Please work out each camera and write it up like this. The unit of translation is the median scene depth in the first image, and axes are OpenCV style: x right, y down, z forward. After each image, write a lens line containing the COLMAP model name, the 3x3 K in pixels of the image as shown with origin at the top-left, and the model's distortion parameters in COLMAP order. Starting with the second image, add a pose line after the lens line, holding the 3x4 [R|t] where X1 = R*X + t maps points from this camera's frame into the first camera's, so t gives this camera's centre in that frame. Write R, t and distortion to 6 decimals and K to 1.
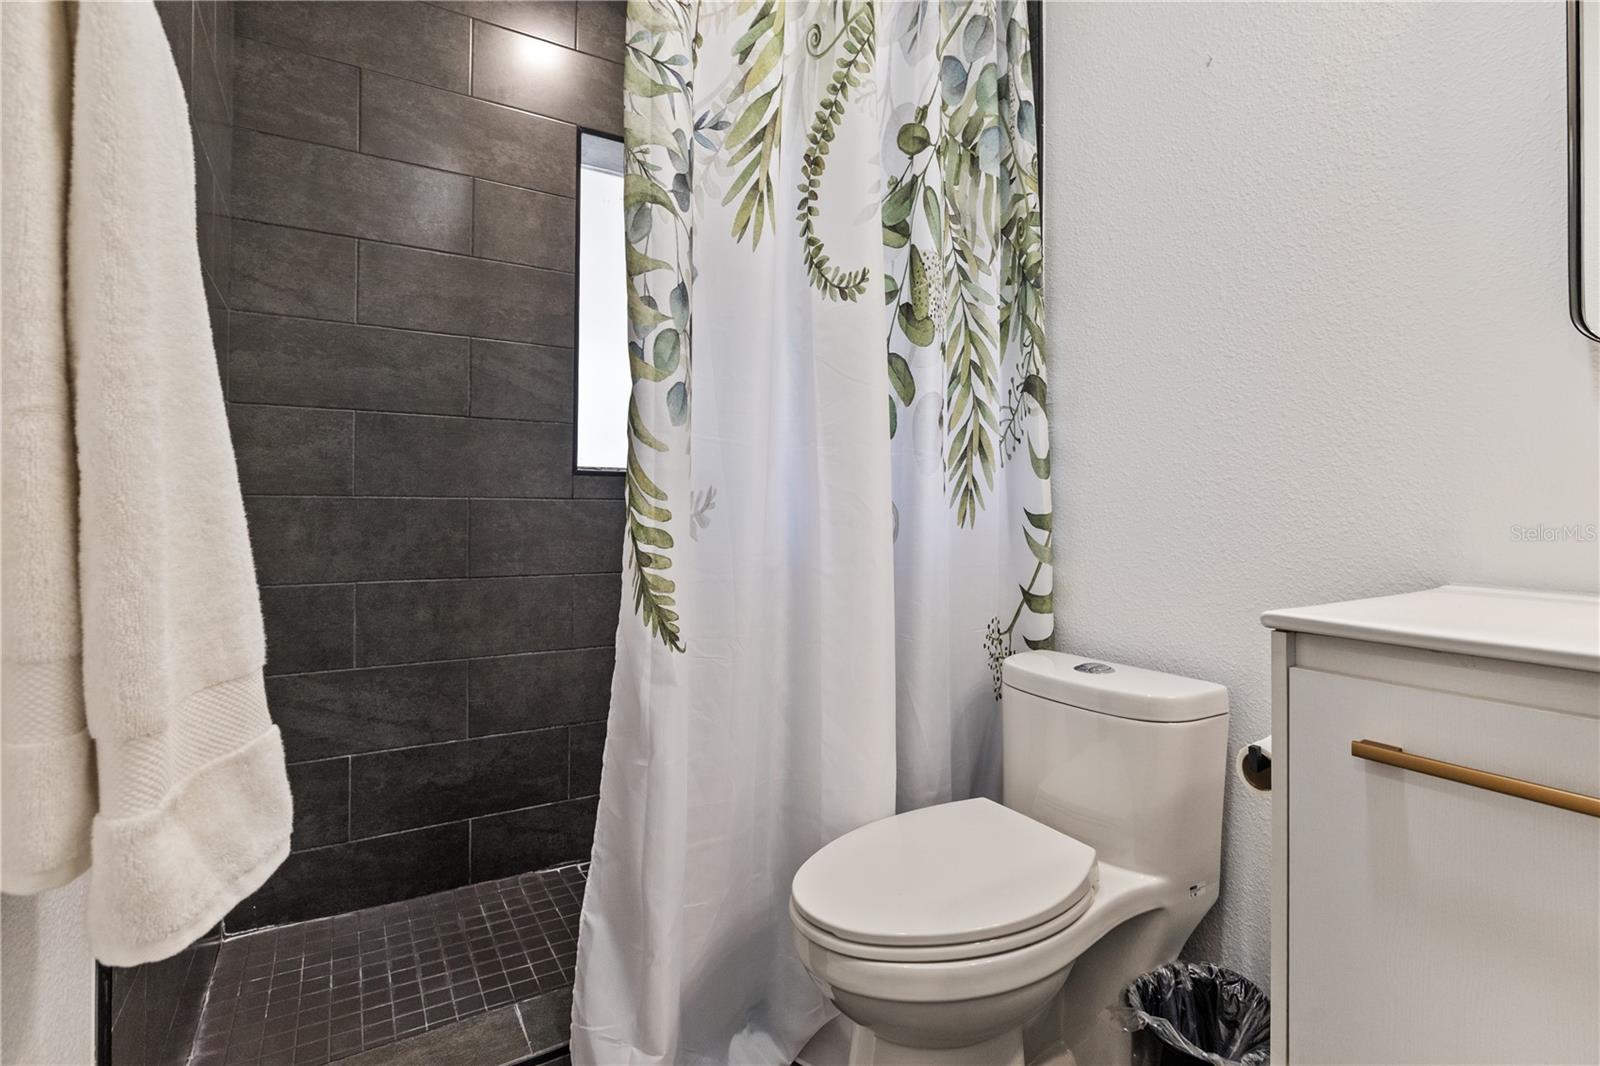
lens RADIAL K [[785.7, 0, 798.6], [0, 785.7, 522.8], [0, 0, 1]] dist [-0.003620, -0.000190]
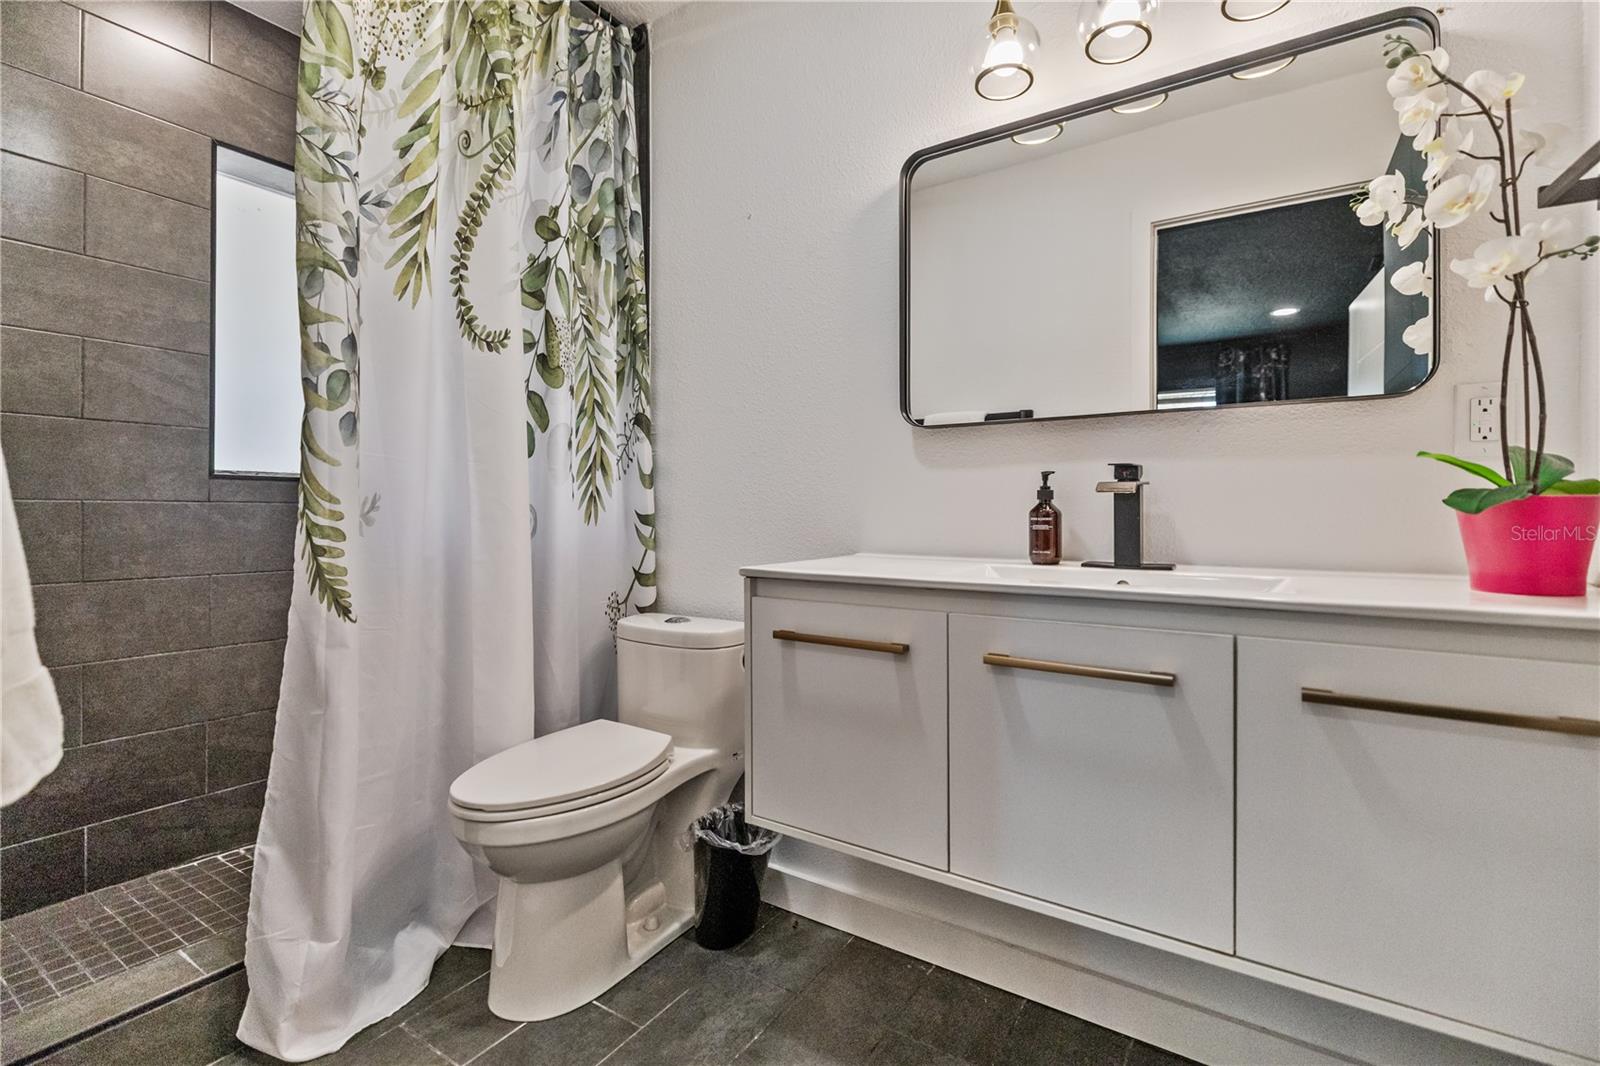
lens RADIAL K [[723.2, 0, 795.7], [0, 723.2, 515.0], [0, 0, 1]] dist [-0.005503, -0.000618]
pose [[0.901236, -0.004420, 0.433305, -0.006160], [0.009712, 0.999903, -0.009999, 0.006045], [-0.433219, 0.013219, 0.901192, -0.293367]]
